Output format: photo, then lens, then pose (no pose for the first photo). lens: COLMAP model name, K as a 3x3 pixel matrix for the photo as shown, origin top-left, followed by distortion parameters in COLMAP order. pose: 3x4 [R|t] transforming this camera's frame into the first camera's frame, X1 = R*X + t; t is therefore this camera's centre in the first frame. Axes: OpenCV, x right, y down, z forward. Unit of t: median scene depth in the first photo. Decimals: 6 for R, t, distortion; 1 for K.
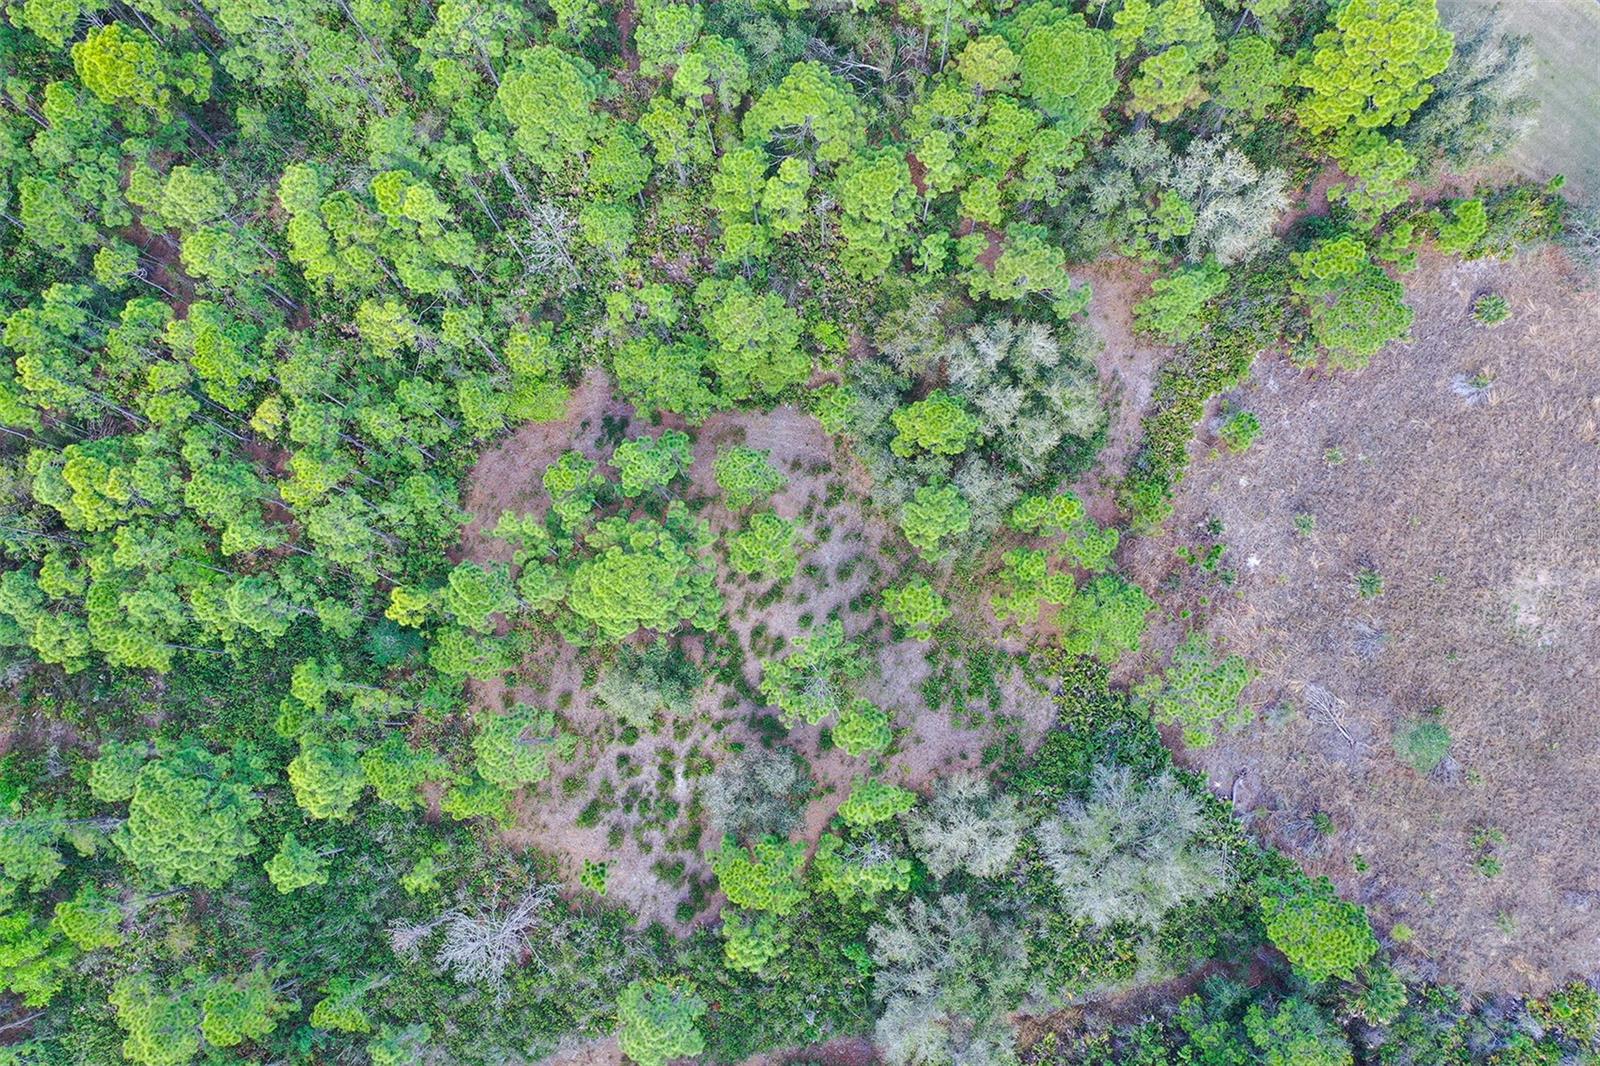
lens RADIAL K [[1269.1, 0, 803.8], [0, 1269.1, 542.5], [0, 0, 1]] dist [0.012481, 0.009889]
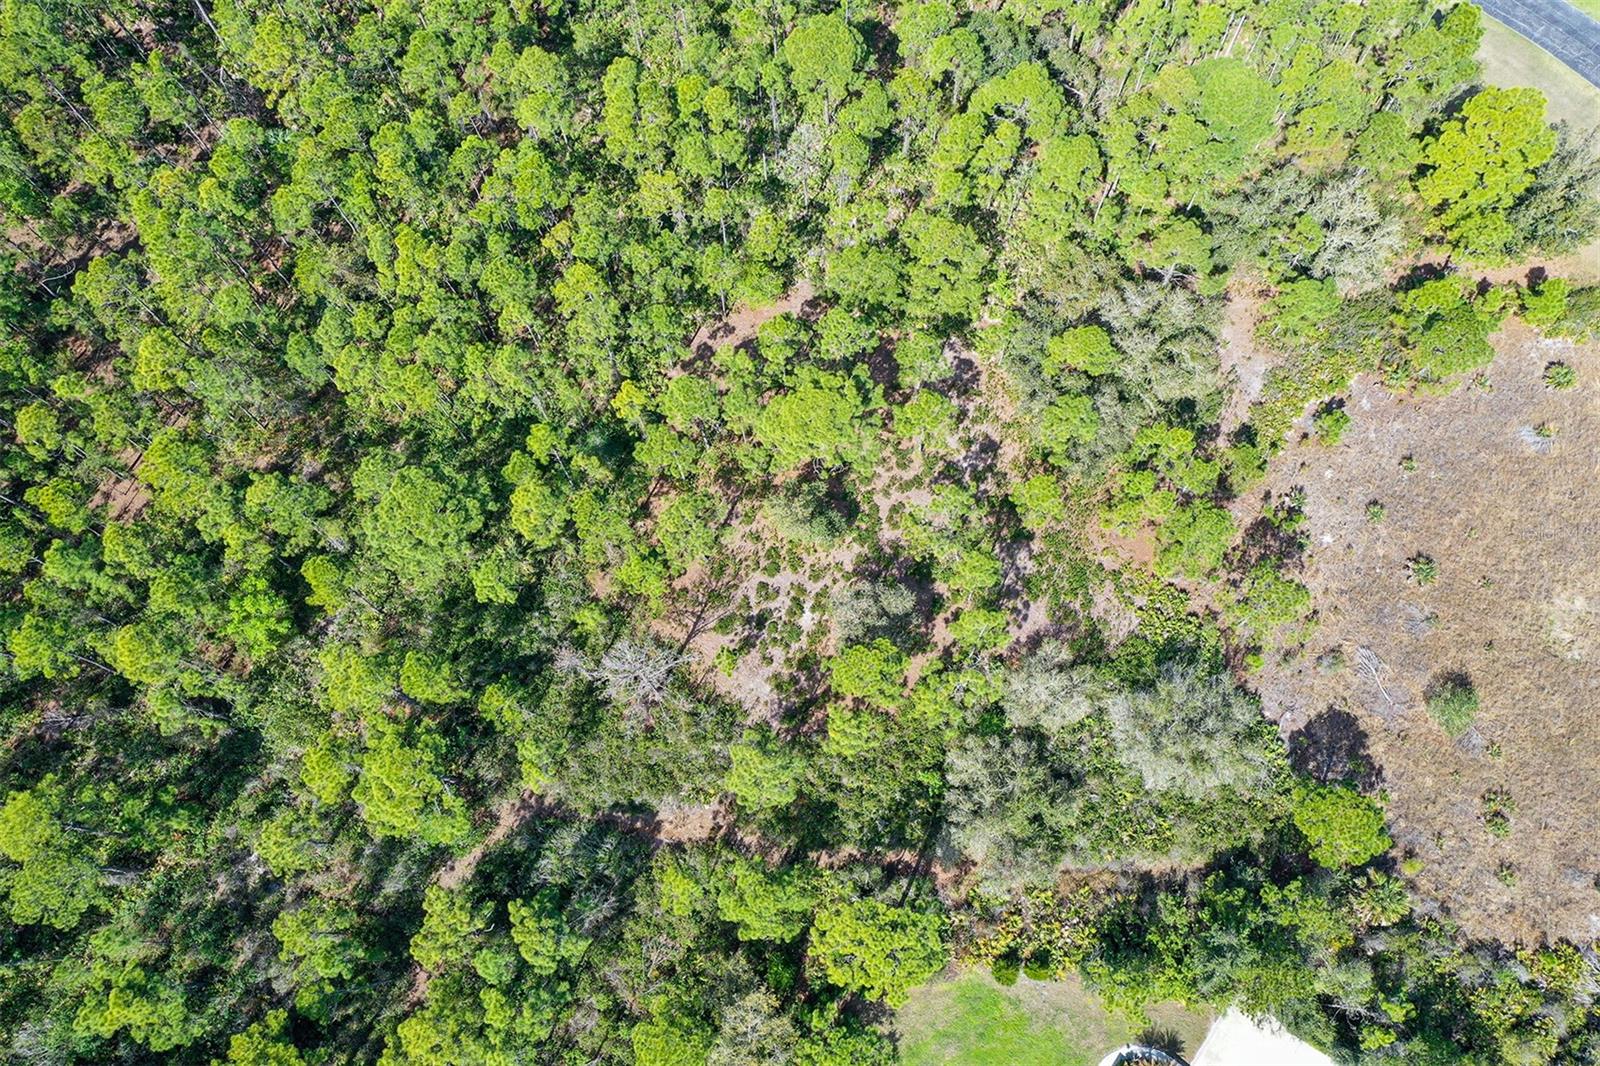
lens RADIAL K [[1269.1, 0, 808.6], [0, 1269.1, 537.5], [0, 0, 1]] dist [0.012481, 0.009889]
pose [[0.977331, 0.202964, -0.060247, -0.040352], [-0.209956, 0.965758, -0.152414, 0.300798], [0.027249, 0.161608, 0.986479, -0.162820]]
